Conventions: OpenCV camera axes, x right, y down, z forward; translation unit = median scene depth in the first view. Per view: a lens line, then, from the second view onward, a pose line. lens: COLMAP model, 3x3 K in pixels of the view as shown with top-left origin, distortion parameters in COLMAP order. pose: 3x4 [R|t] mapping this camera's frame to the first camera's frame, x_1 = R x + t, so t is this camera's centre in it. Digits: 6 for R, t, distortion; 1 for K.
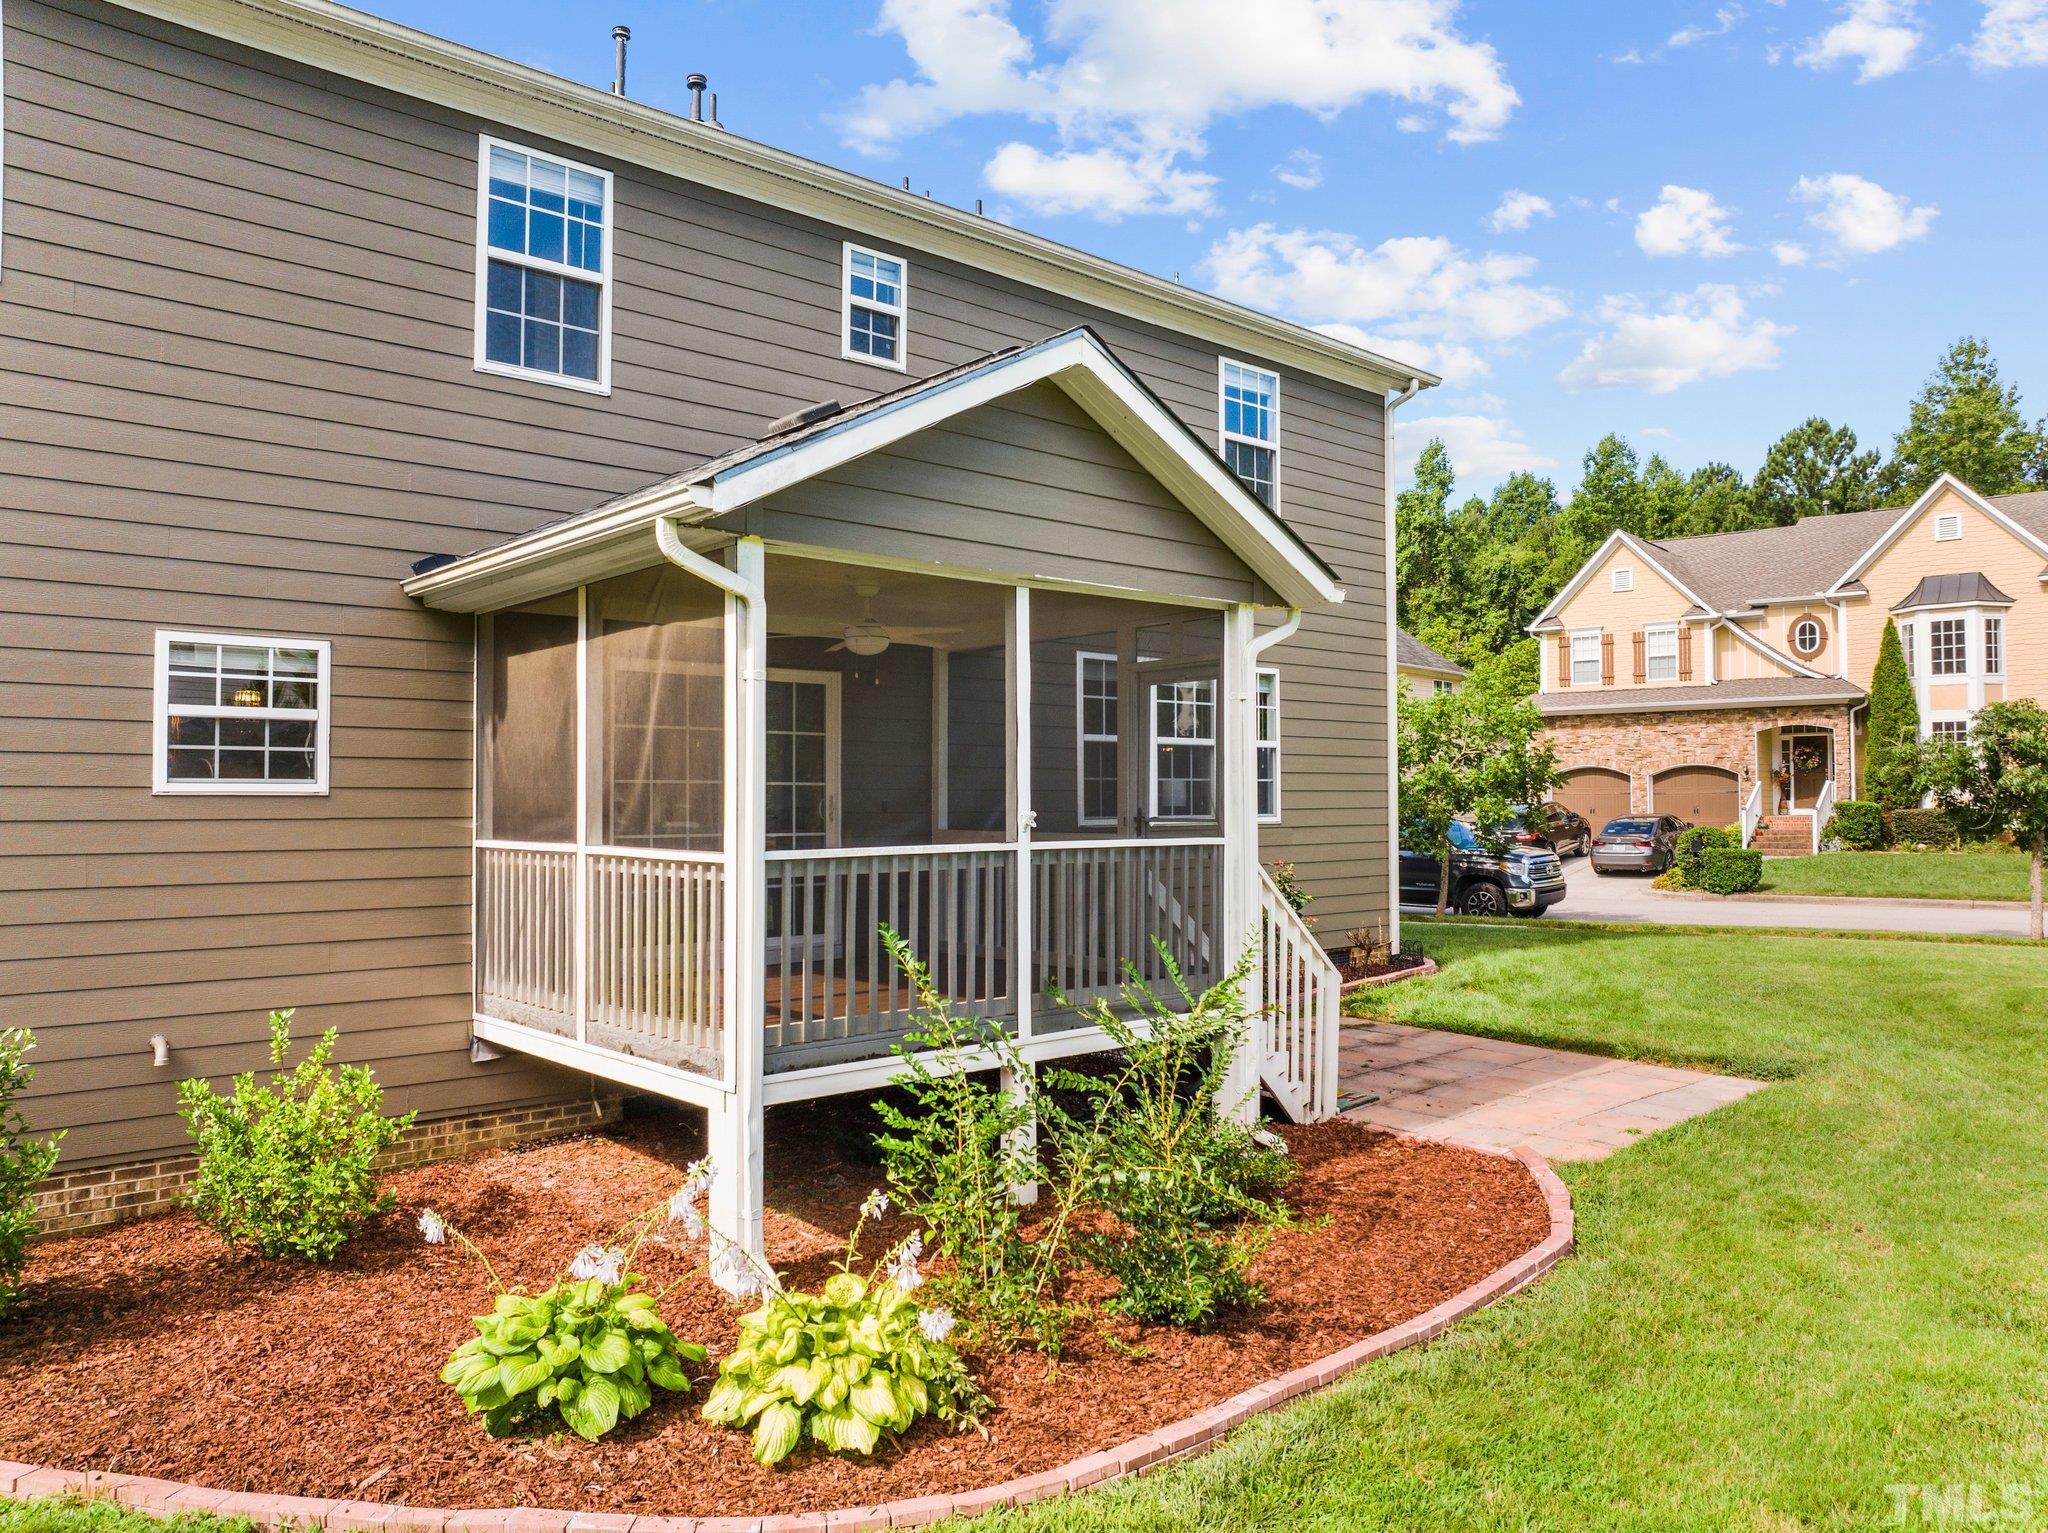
lens RADIAL K [[1443.6, 0, 1034.1], [0, 1443.6, 764.5], [0, 0, 1]] dist [-0.079180, 0.055282]
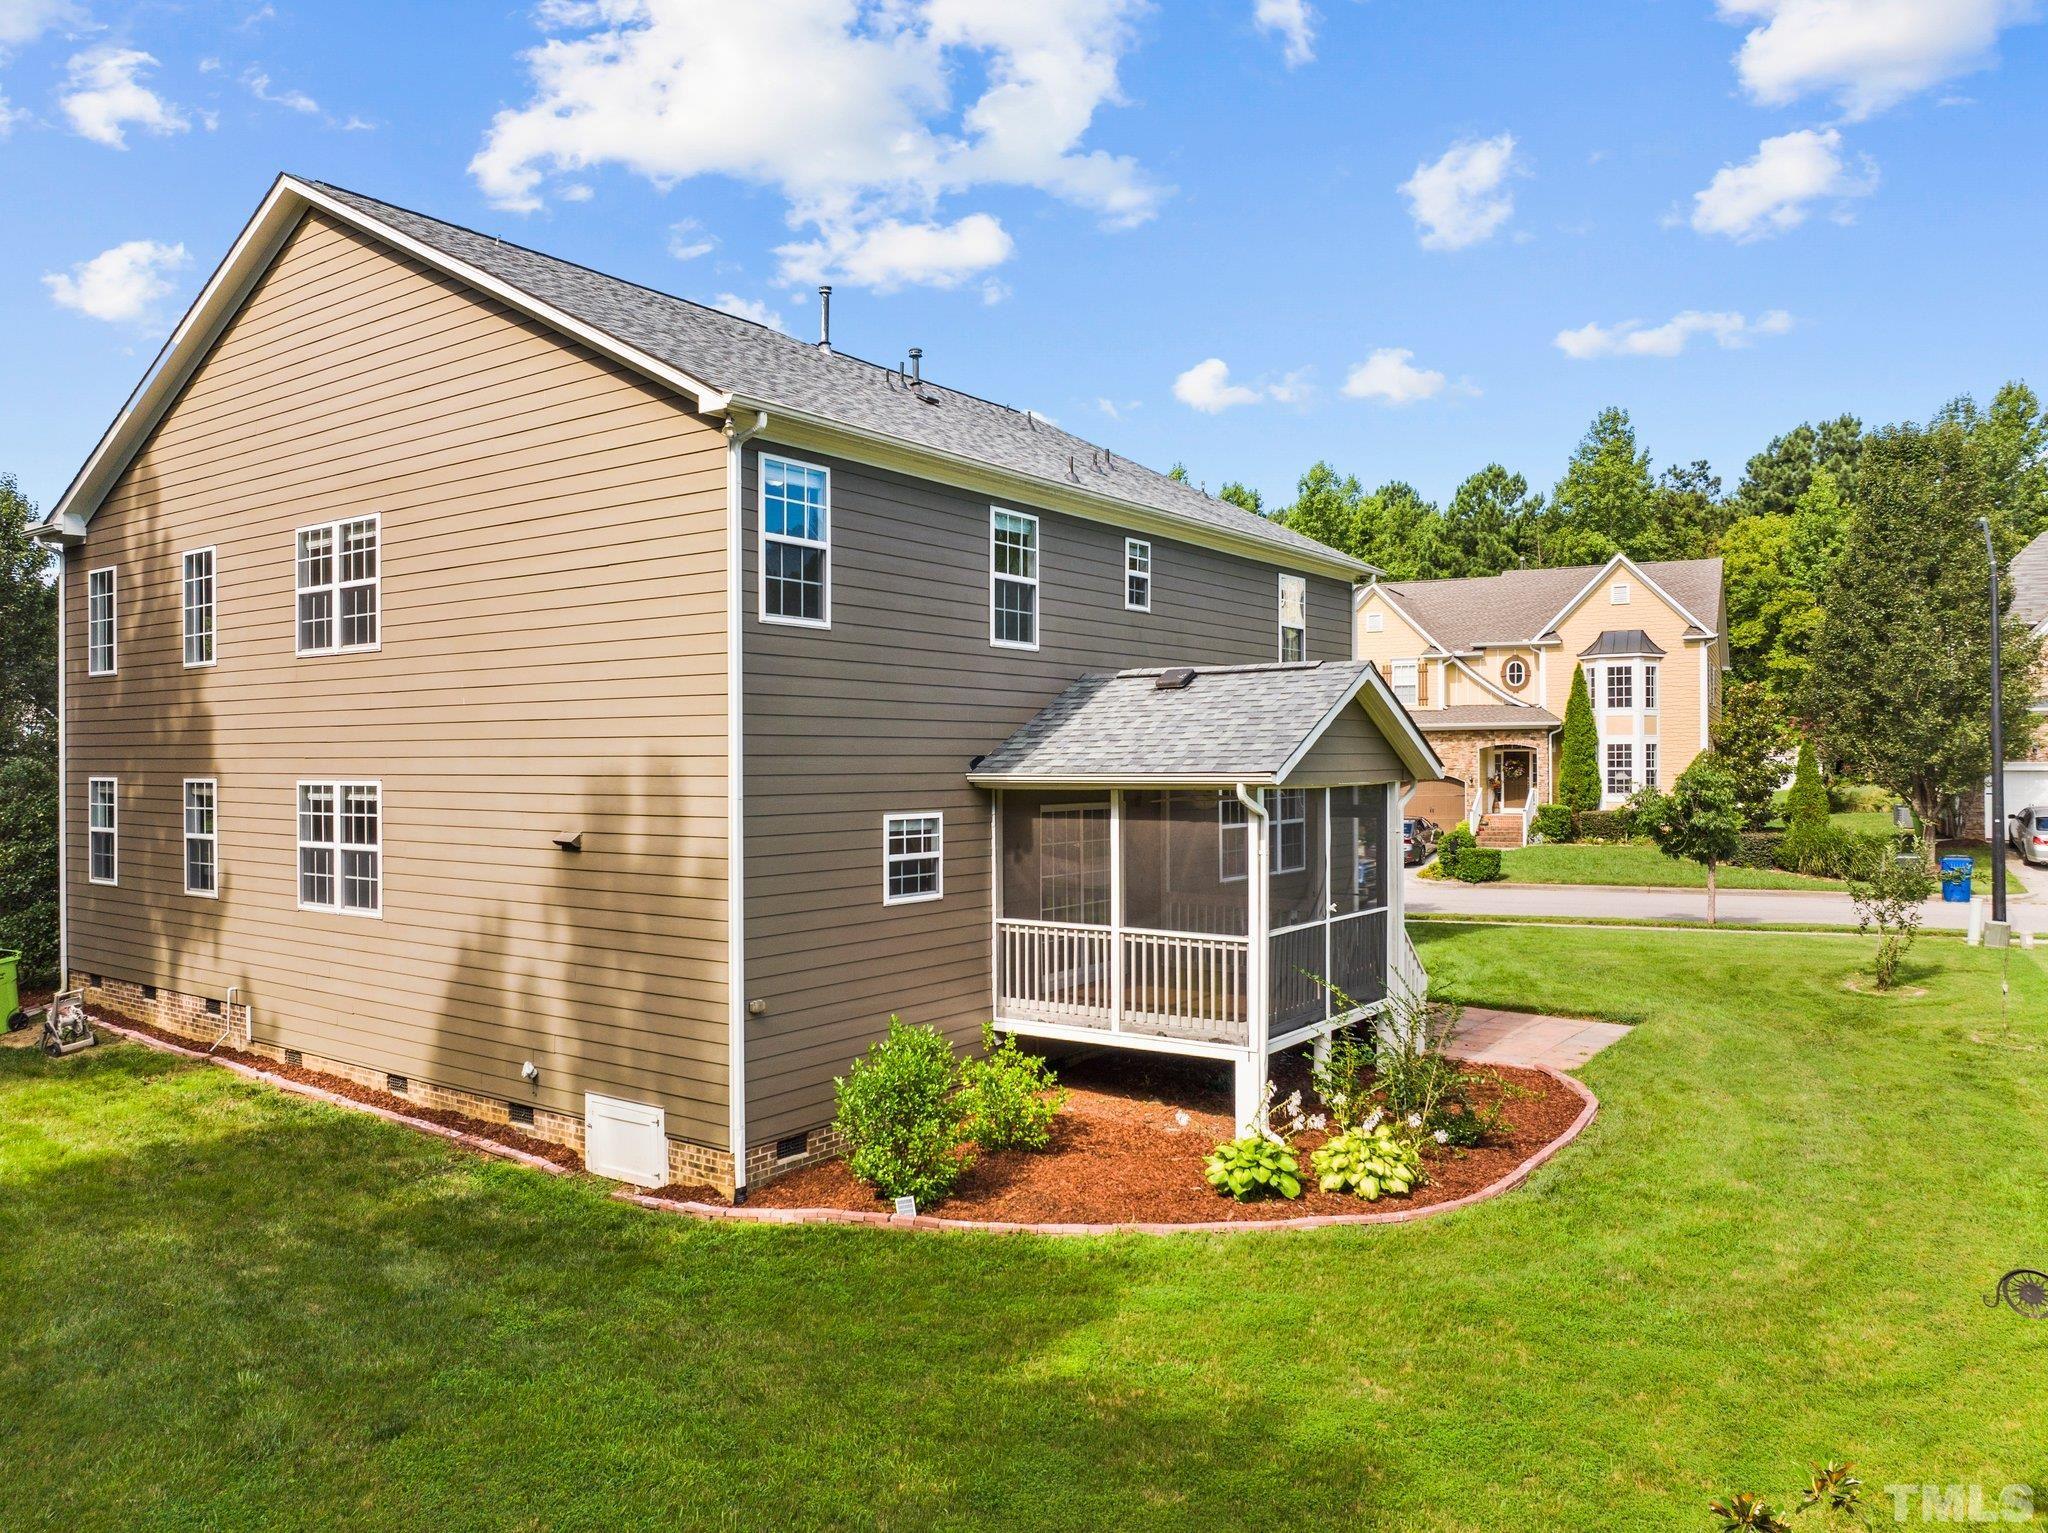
lens RADIAL K [[1442.4, 0, 1021.4], [0, 1442.4, 755.9], [0, 0, 1]] dist [-0.030168, -0.007109]
pose [[0.975603, -0.000285, 0.219541, -0.185064], [-0.004642, 0.999749, 0.021926, -0.045719], [-0.219492, -0.022410, 0.975357, -0.178143]]
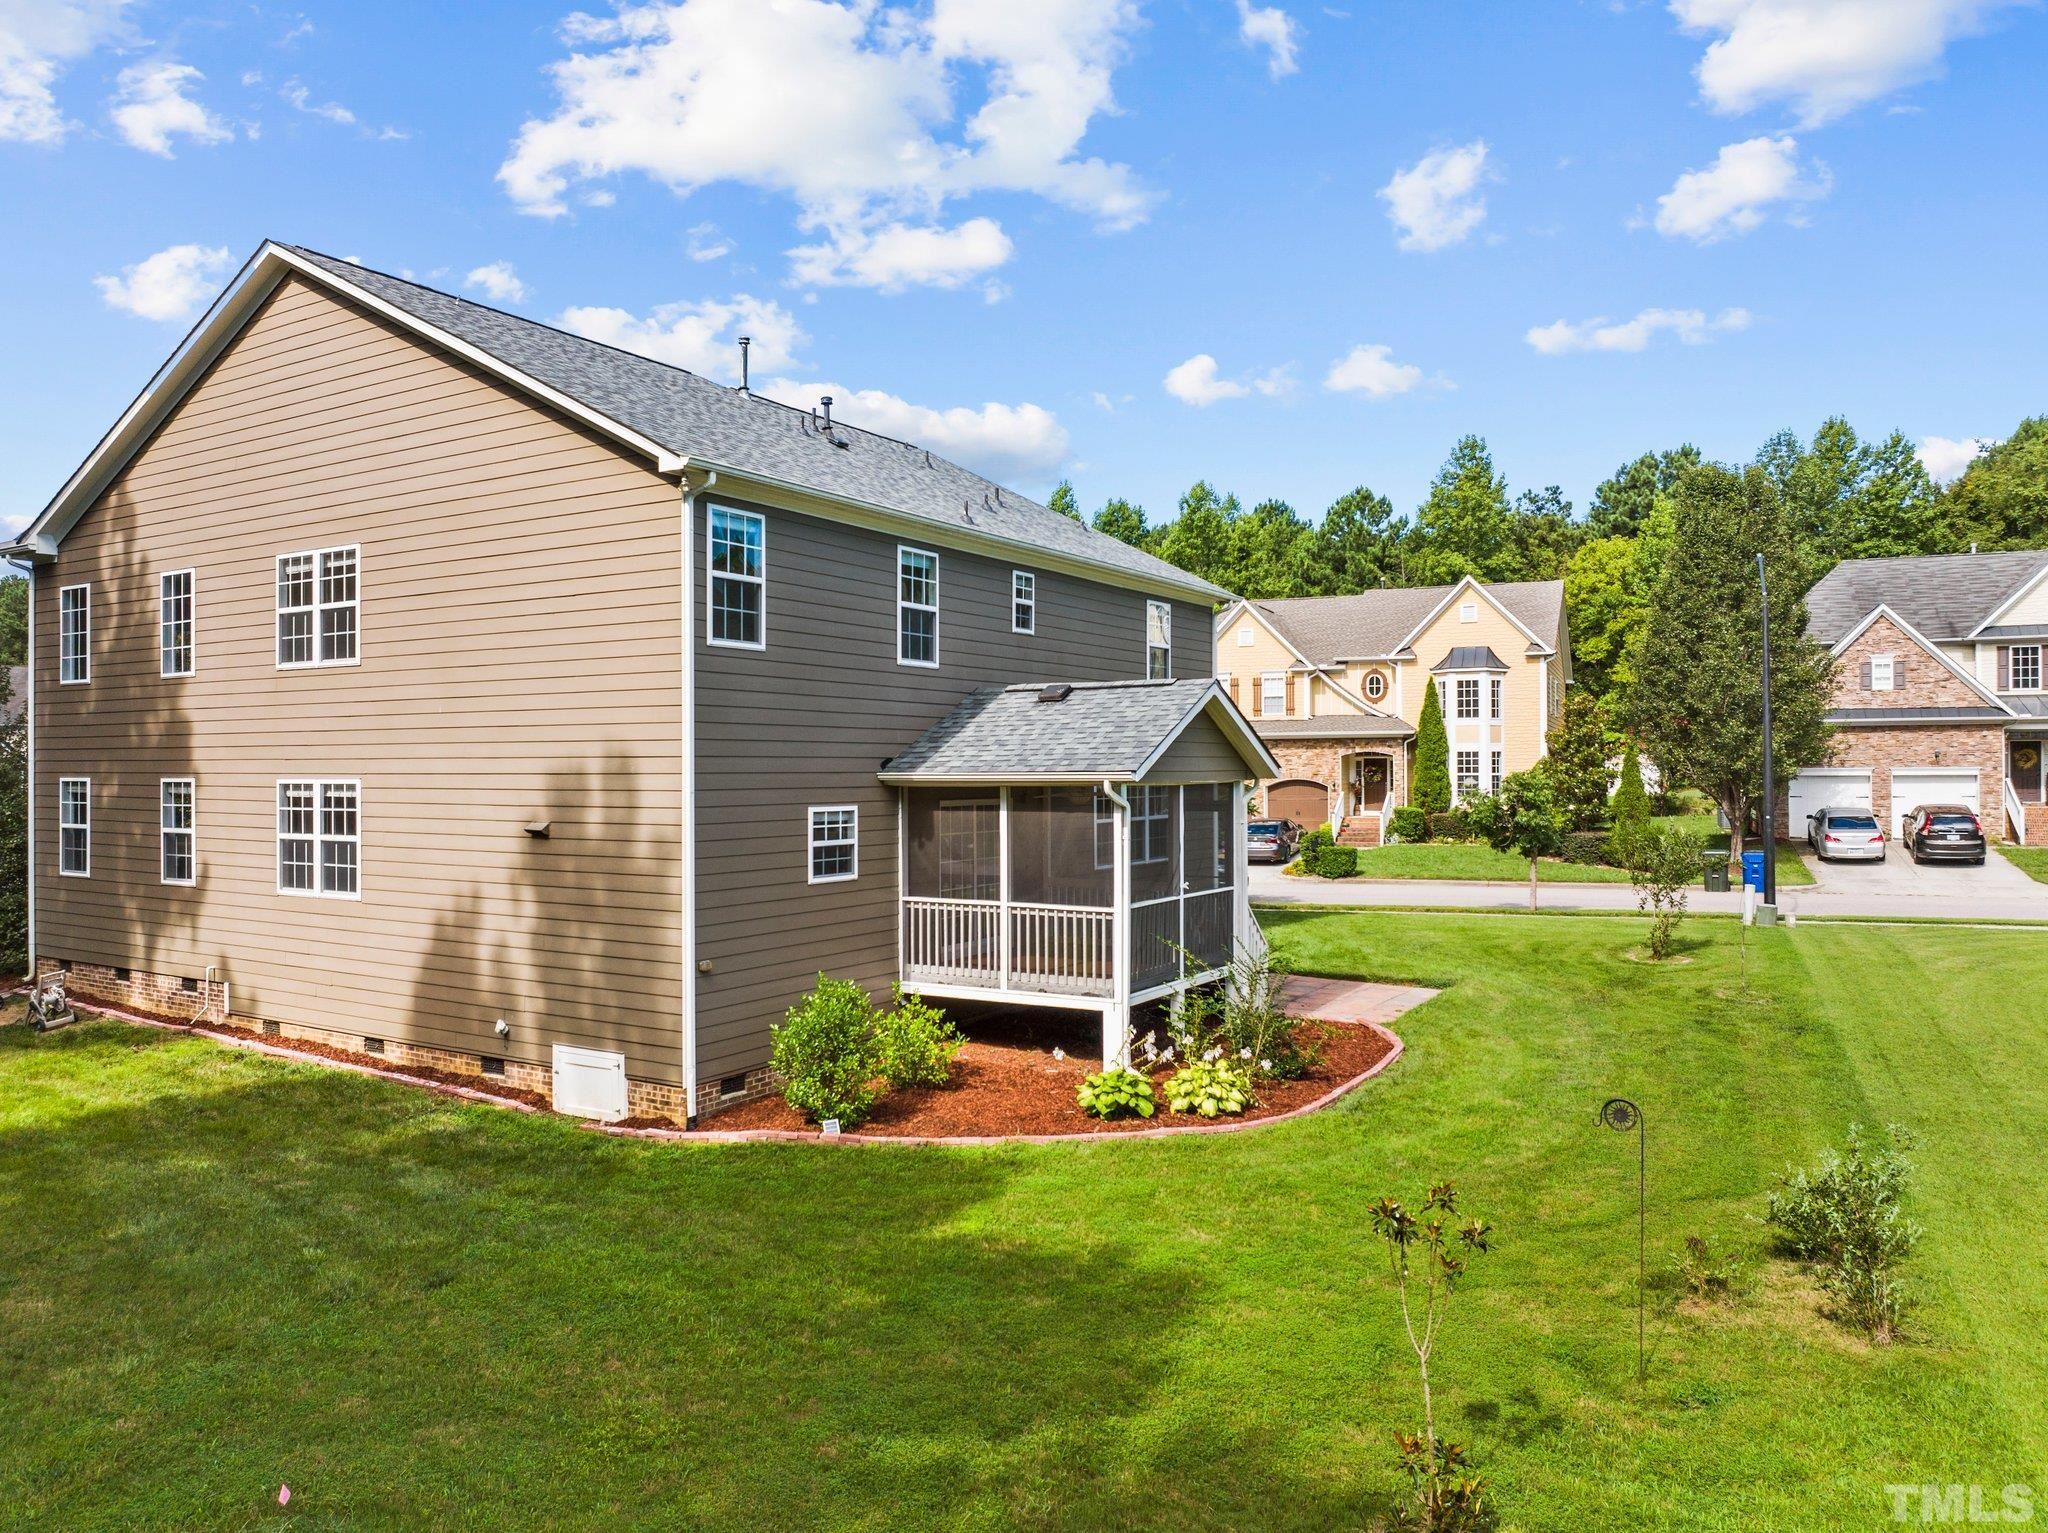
lens RADIAL K [[1442.4, 0, 1021.4], [0, 1442.4, 755.9], [0, 0, 1]] dist [-0.030168, -0.007109]
pose [[0.955691, 0.002376, 0.294362, -0.207083], [-0.007381, 0.999846, 0.015893, -0.045338], [-0.294279, -0.017362, 0.955562, -0.252579]]
